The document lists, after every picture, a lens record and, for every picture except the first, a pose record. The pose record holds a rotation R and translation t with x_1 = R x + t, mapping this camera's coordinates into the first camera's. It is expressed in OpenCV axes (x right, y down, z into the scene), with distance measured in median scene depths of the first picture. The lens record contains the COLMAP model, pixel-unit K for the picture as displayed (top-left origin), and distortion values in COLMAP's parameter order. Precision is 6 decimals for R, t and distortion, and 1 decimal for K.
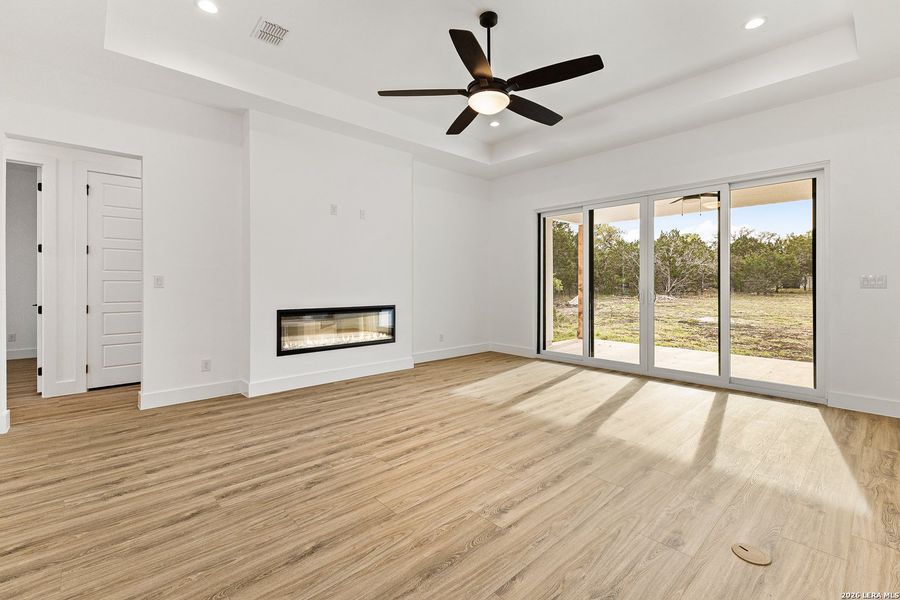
lens RADIAL K [[400.4, 0, 448.3], [0, 400.4, 286.6], [0, 0, 1]] dist [0.014324, 0.000402]
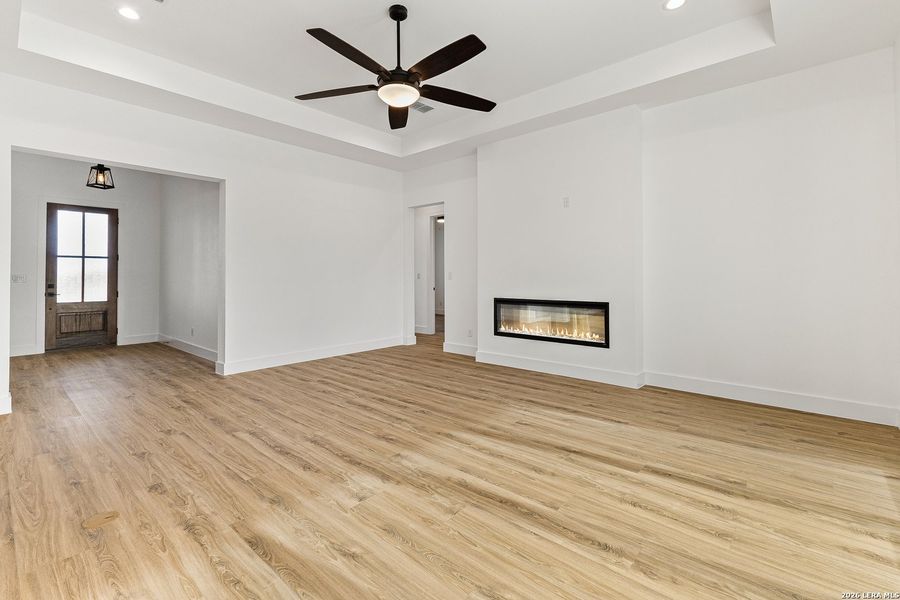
lens RADIAL K [[396.6, 0, 451.5], [0, 396.6, 272.1], [0, 0, 1]] dist [0.002205, -0.000374]
pose [[0.116210, -0.014068, -0.993125, 1.084375], [-0.004735, 0.999880, -0.014717, -0.003828], [0.993213, 0.006413, 0.116129, 1.014995]]
